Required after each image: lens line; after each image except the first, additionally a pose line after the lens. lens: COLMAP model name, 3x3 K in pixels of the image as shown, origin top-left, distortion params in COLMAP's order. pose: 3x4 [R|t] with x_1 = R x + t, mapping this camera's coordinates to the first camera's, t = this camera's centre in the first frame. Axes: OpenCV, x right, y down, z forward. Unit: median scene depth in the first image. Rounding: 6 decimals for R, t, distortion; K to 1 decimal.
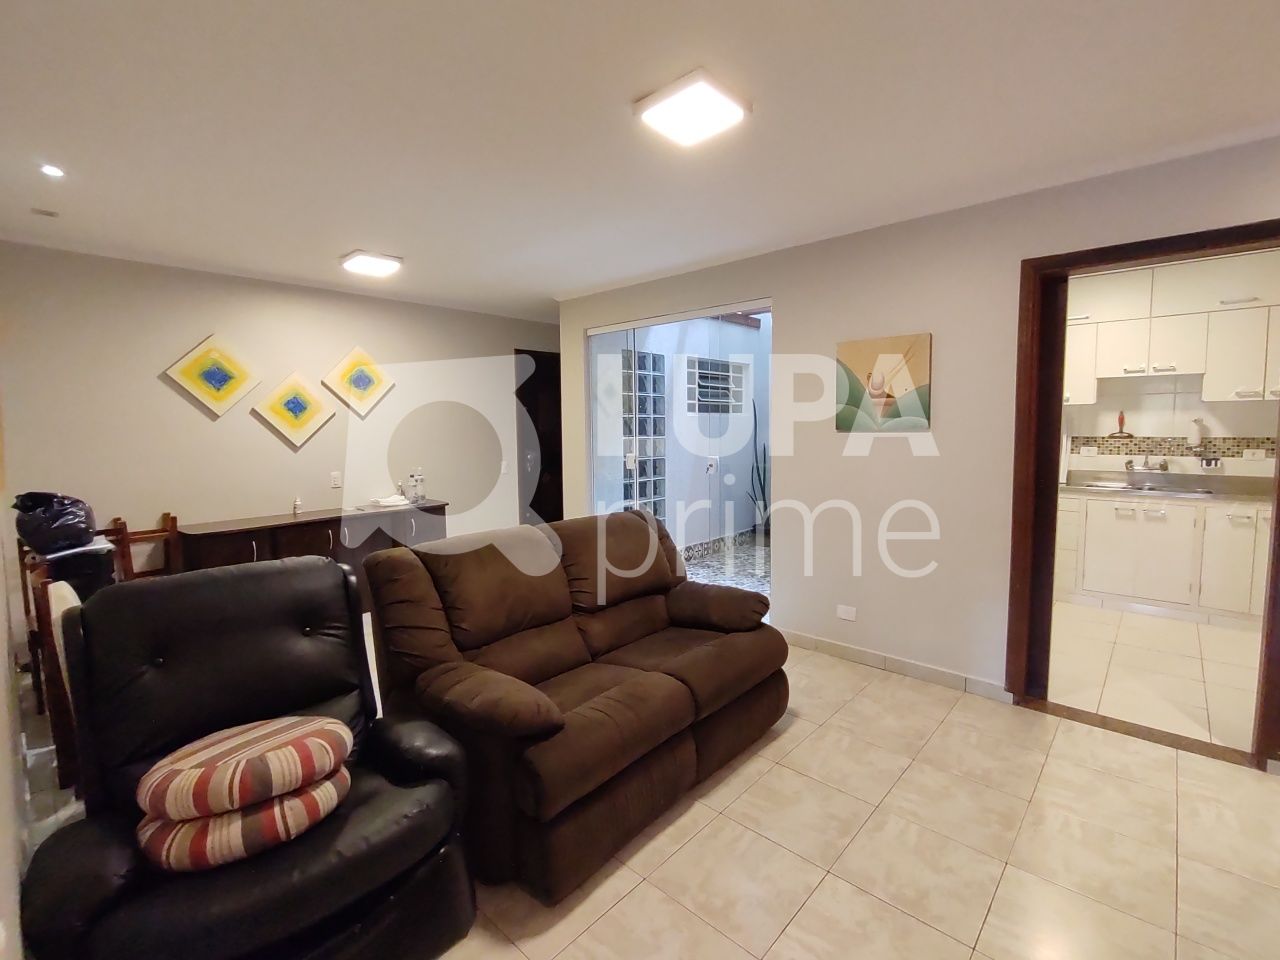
lens RADIAL K [[582.2, 0, 639.3], [0, 582.2, 465.2], [0, 0, 1]] dist [-0.000585, 0.000353]
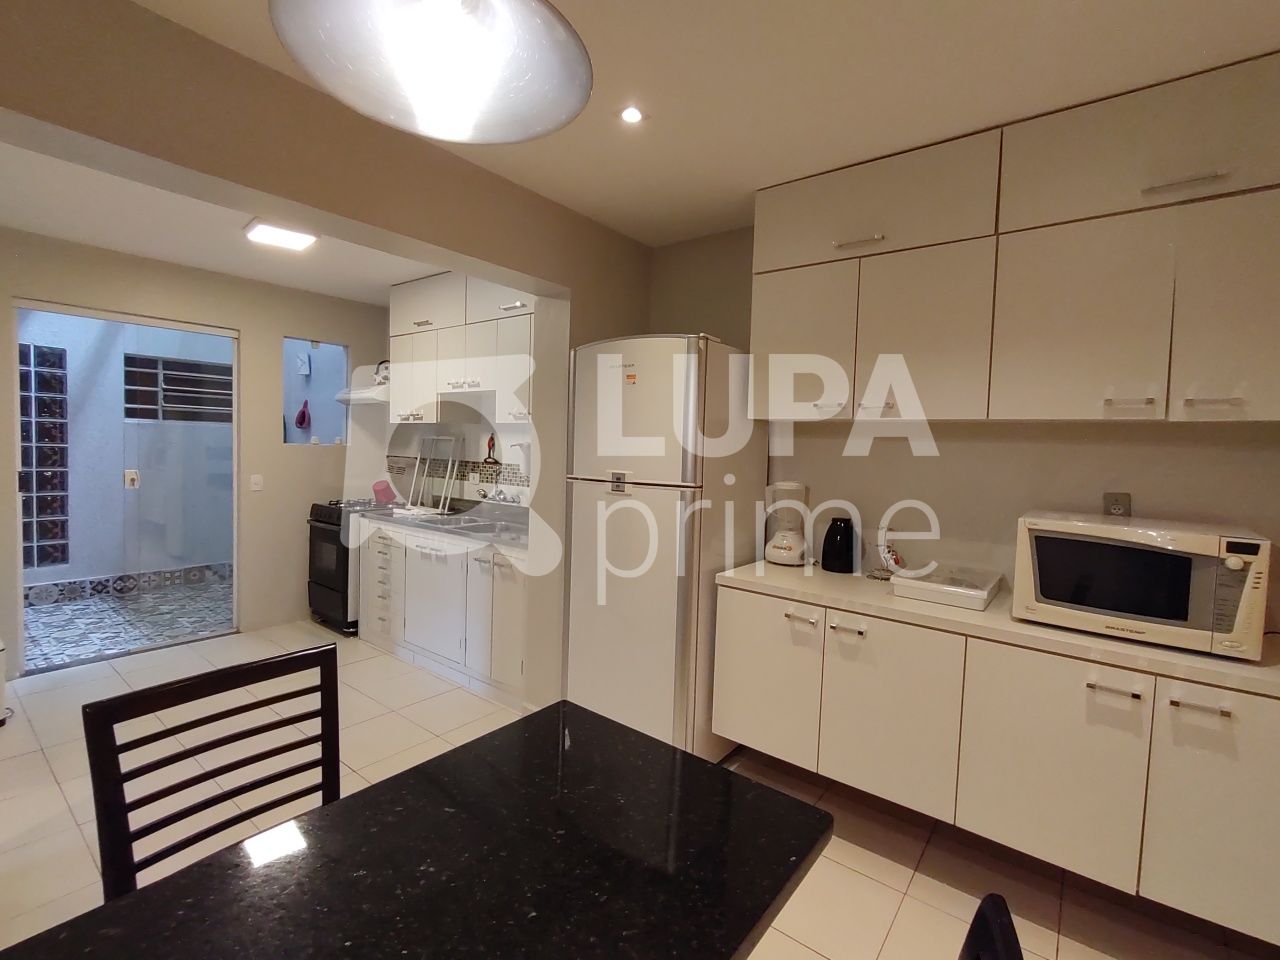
lens RADIAL K [[582.2, 0, 634.6], [0, 582.2, 468.9], [0, 0, 1]] dist [-0.000585, 0.000353]
pose [[0.996858, 0.036344, 0.070374, 0.990173], [-0.034359, 0.998982, -0.029218, -0.021718], [-0.071365, 0.026708, 0.997093, 0.120154]]
